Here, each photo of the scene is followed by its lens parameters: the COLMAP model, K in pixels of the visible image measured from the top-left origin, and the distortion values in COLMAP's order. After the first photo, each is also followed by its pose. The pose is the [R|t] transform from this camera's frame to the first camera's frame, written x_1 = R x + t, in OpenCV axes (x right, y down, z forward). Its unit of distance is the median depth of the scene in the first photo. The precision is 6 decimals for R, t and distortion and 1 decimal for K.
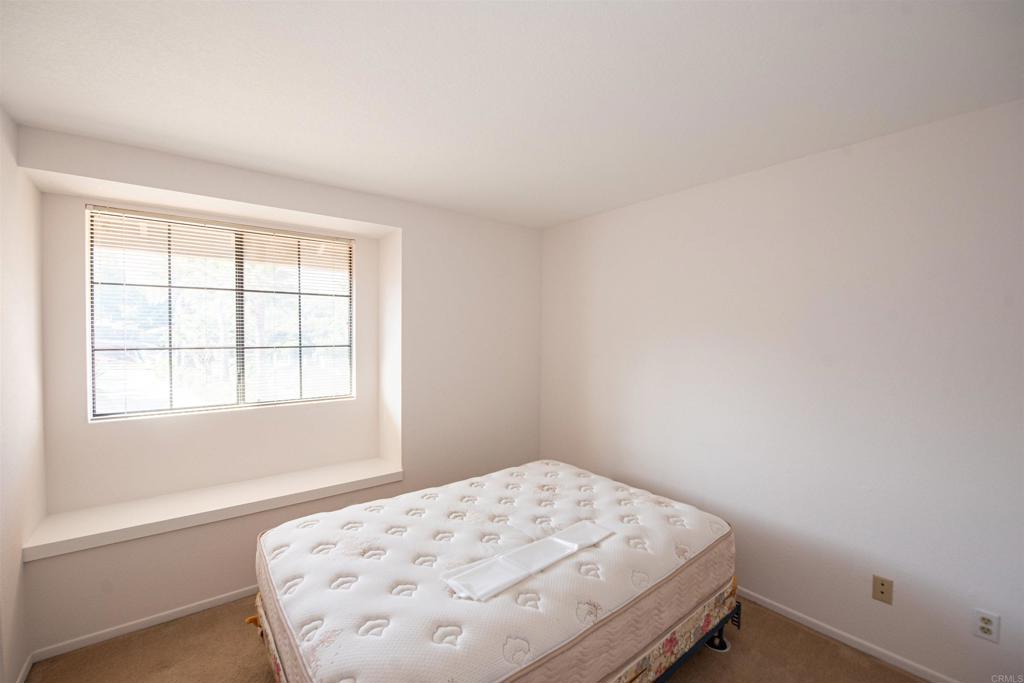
lens RADIAL K [[427.7, 0, 513.2], [0, 427.7, 344.6], [0, 0, 1]] dist [-0.014058, -0.002182]
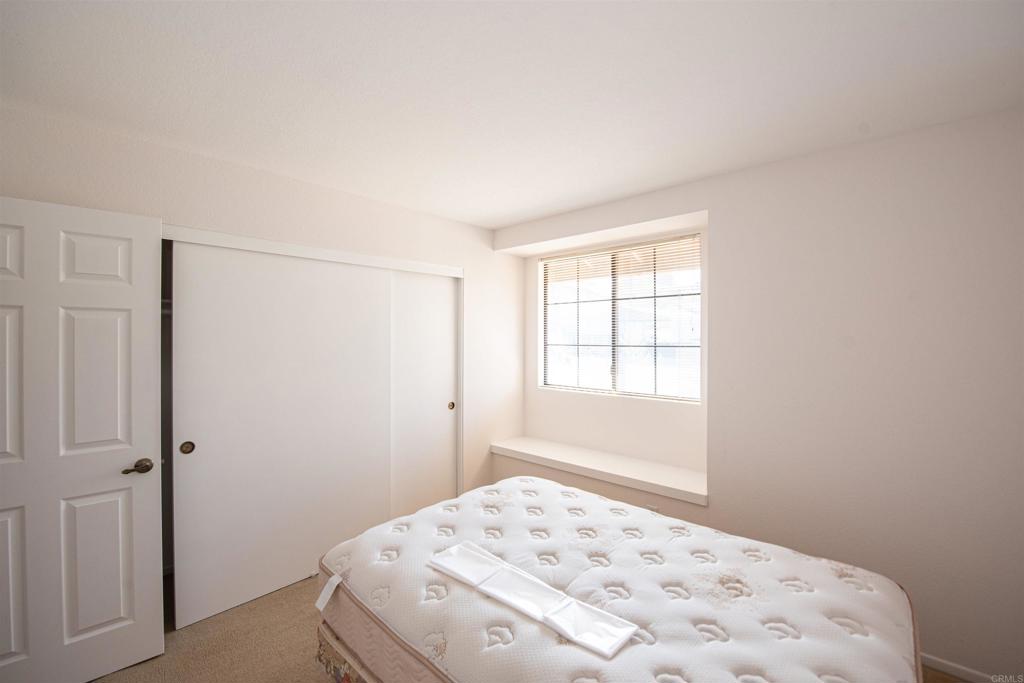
lens RADIAL K [[427.7, 0, 513.6], [0, 427.7, 338.3], [0, 0, 1]] dist [-0.014058, -0.002182]
pose [[0.148595, 0.005130, -0.988885, 0.605132], [-0.017149, 0.999850, 0.002610, -0.014213], [0.988749, 0.016571, 0.148660, 0.568015]]
